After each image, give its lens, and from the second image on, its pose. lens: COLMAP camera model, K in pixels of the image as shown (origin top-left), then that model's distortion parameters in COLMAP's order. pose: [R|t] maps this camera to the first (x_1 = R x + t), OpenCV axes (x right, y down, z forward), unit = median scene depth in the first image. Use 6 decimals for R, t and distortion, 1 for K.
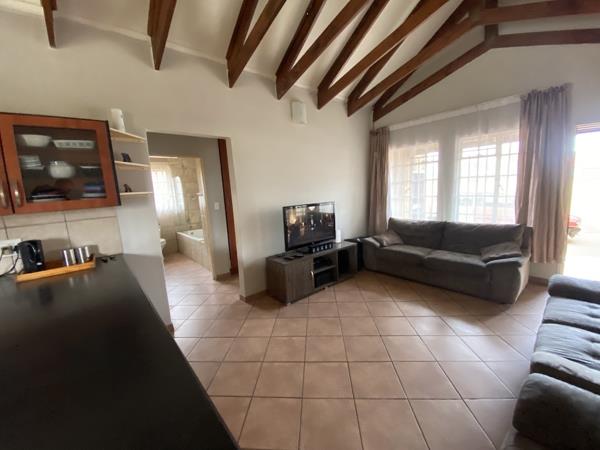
lens RADIAL K [[241.8, 0, 297.7], [0, 241.8, 224.6], [0, 0, 1]] dist [0.026994, -0.024763]
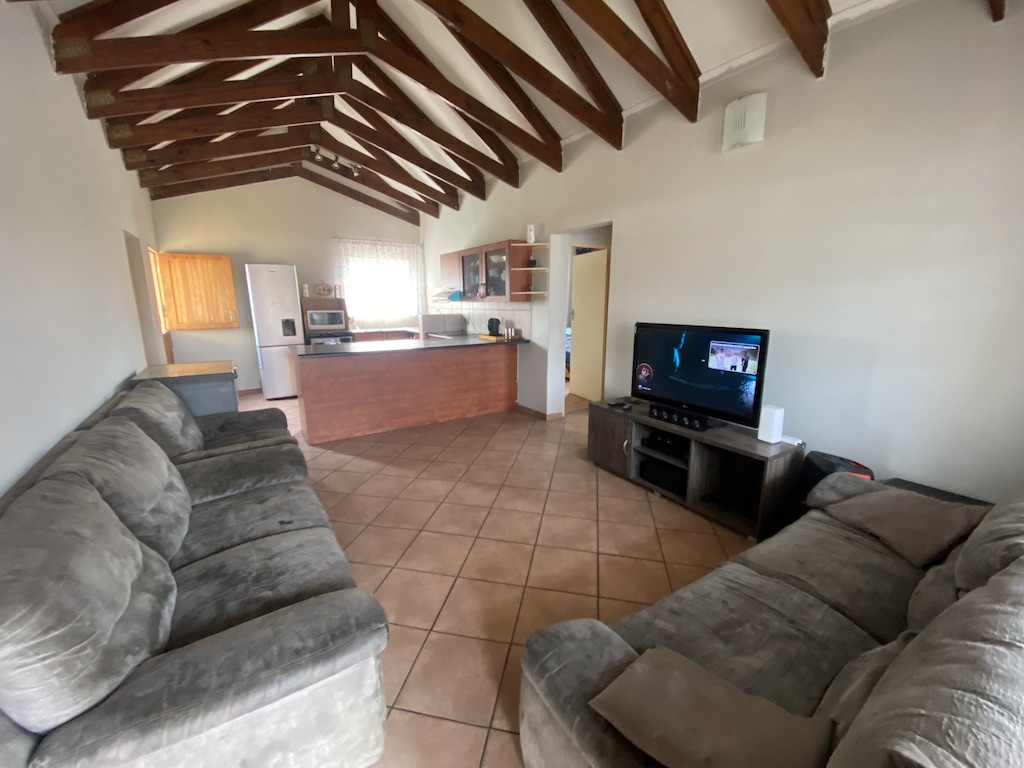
lens RADIAL K [[412.7, 0, 508.0], [0, 412.7, 383.3], [0, 0, 1]] dist [0.026994, -0.024763]
pose [[-0.132172, 0.245569, -0.960326, 1.113619], [-0.144685, 0.953670, 0.263780, -0.170425], [0.980610, 0.173809, -0.090518, 0.867674]]
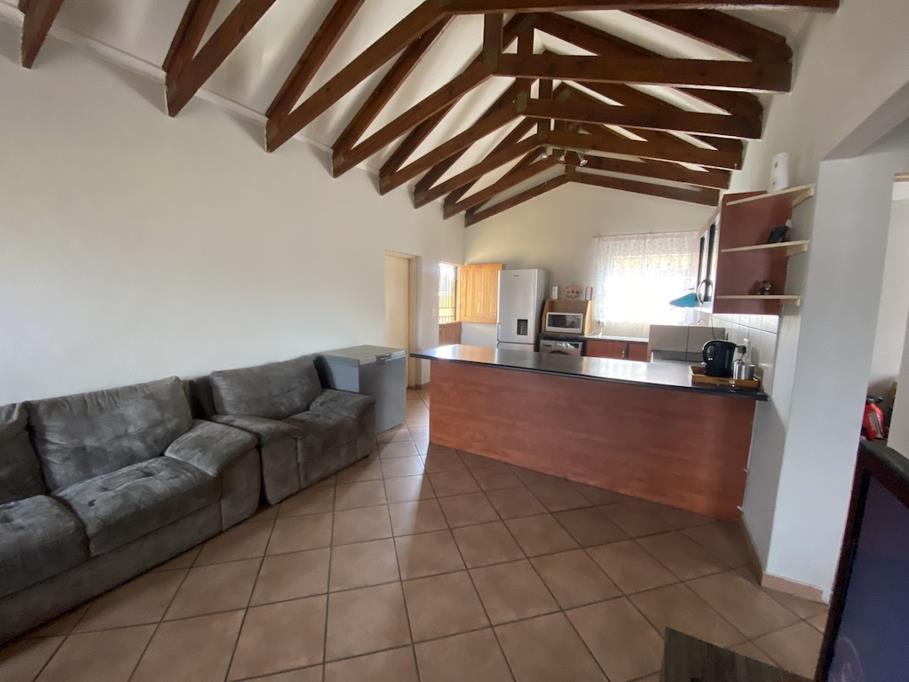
lens RADIAL K [[366.4, 0, 450.9], [0, 366.4, 340.3], [0, 0, 1]] dist [0.026994, -0.024763]
pose [[-0.943454, 0.071376, -0.323727, 0.234548], [-0.023128, 0.959994, 0.279064, -0.192645], [0.330694, 0.270771, -0.904060, 1.178592]]
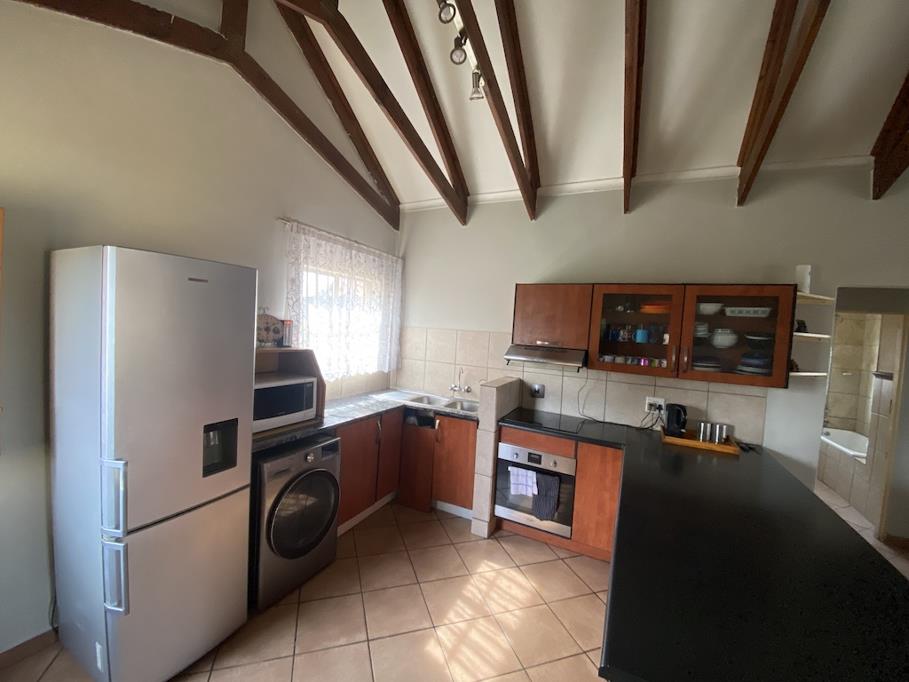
lens RADIAL K [[366.4, 0, 450.9], [0, 366.4, 340.3], [0, 0, 1]] dist [0.026994, -0.024763]
pose [[0.376880, 0.106375, -0.920134, -0.046112], [-0.222464, 0.974702, 0.021564, -0.010668], [0.899150, 0.196570, 0.391010, -0.302858]]
